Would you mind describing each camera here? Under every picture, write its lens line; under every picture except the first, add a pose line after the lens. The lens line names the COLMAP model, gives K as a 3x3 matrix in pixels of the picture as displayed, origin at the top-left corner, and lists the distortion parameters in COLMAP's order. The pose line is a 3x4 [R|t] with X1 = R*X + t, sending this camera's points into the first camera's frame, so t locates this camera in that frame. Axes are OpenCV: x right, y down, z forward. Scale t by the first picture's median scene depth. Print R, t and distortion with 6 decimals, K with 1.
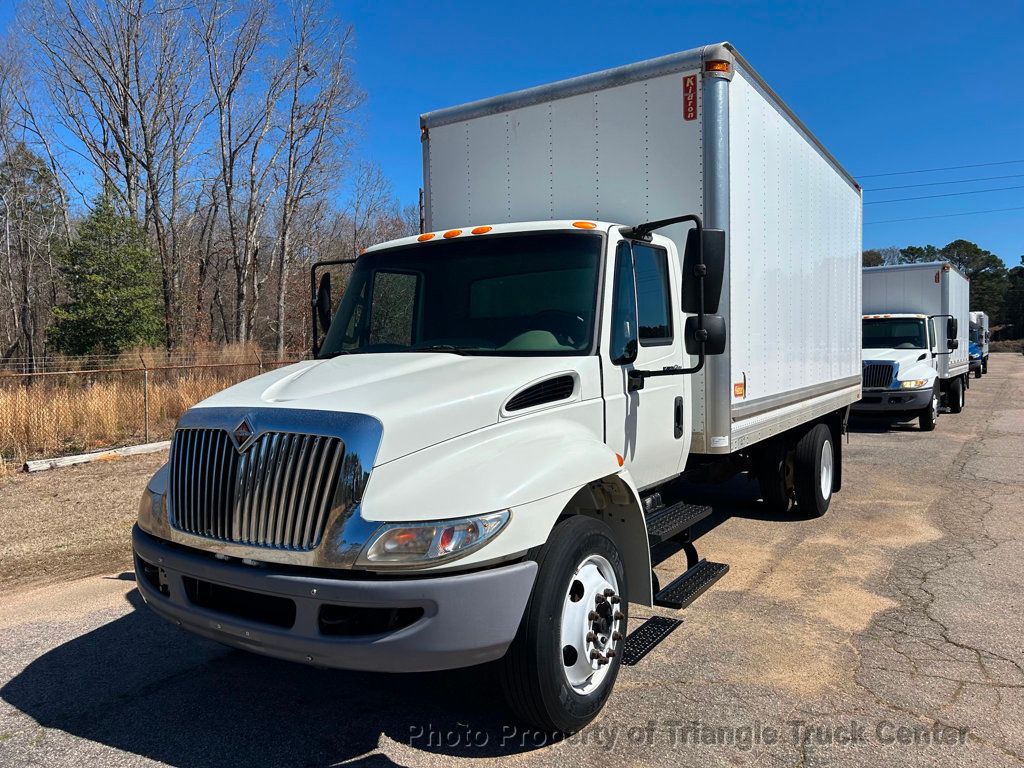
lens RADIAL K [[771.0, 0, 526.1], [0, 771.0, 396.6], [0, 0, 1]] dist [0.086760, -0.110984]
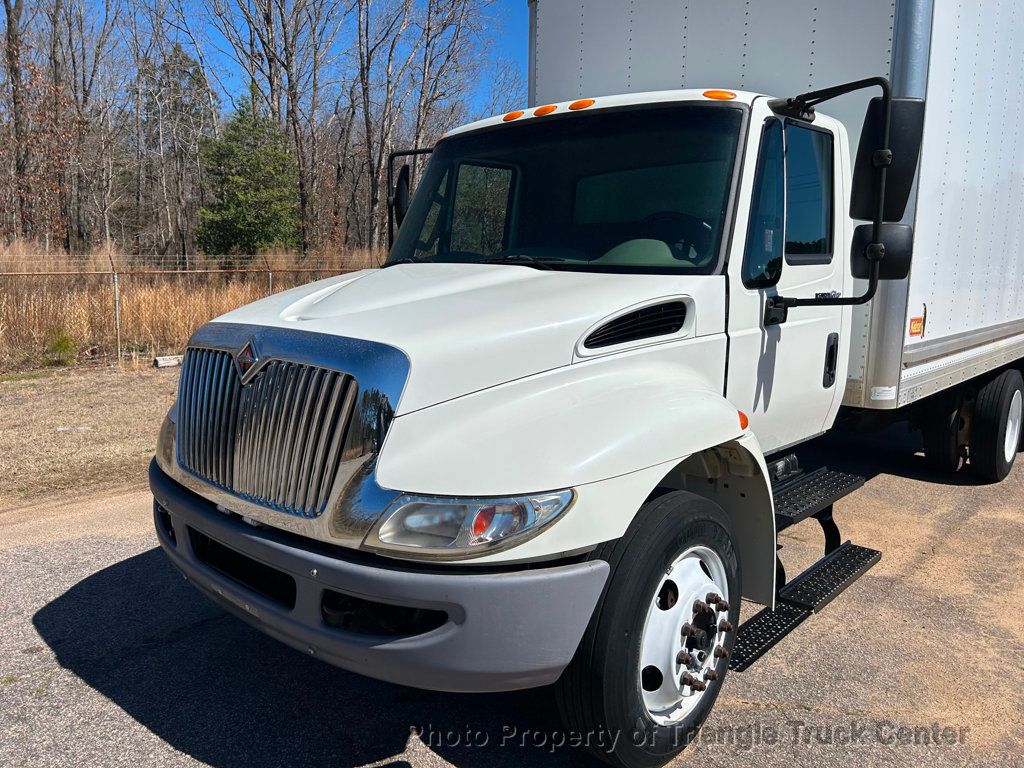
lens RADIAL K [[771.8, 0, 516.9], [0, 771.8, 388.4], [0, 0, 1]] dist [0.058548, -0.071007]
pose [[0.982379, 0.063135, -0.175914, 0.029051], [-0.045063, 0.993461, 0.104900, -0.011835], [0.181387, -0.095125, 0.978800, 0.184158]]
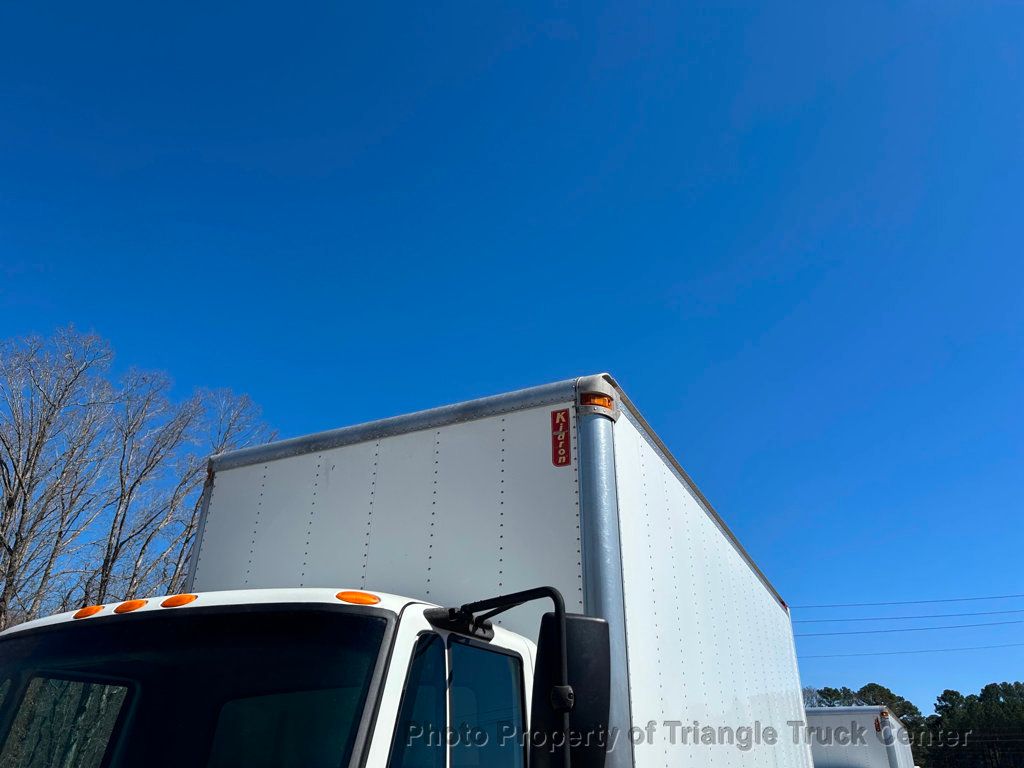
lens RADIAL K [[764.2, 0, 523.2], [0, 764.2, 358.1], [0, 0, 1]] dist [0.062400, -0.073775]
pose [[0.993578, 0.081254, 0.078749, 0.114843], [-0.025551, 0.839089, -0.543394, -0.061080], [-0.110230, 0.537892, 0.835776, 0.378903]]
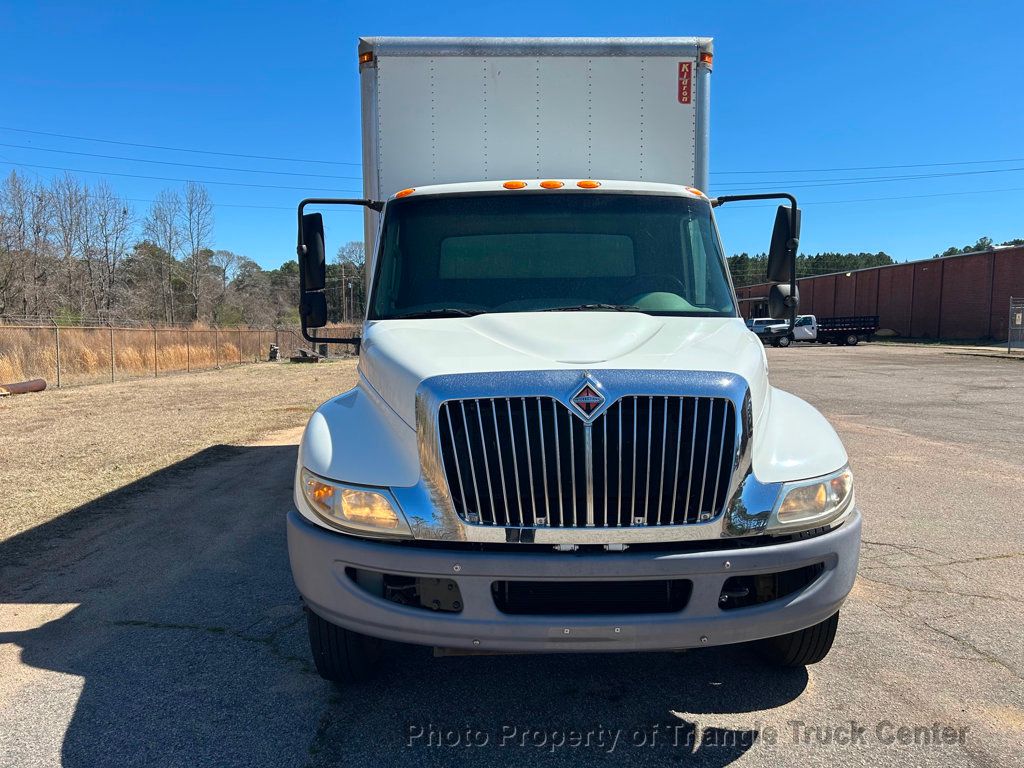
lens RADIAL K [[771.8, 0, 516.9], [0, 771.8, 388.4], [0, 0, 1]] dist [0.058548, -0.071007]
pose [[0.828969, -0.033673, 0.558280, -0.603918], [0.021415, 0.999365, 0.028478, 0.005748], [-0.558885, -0.011652, 0.829164, 0.229910]]
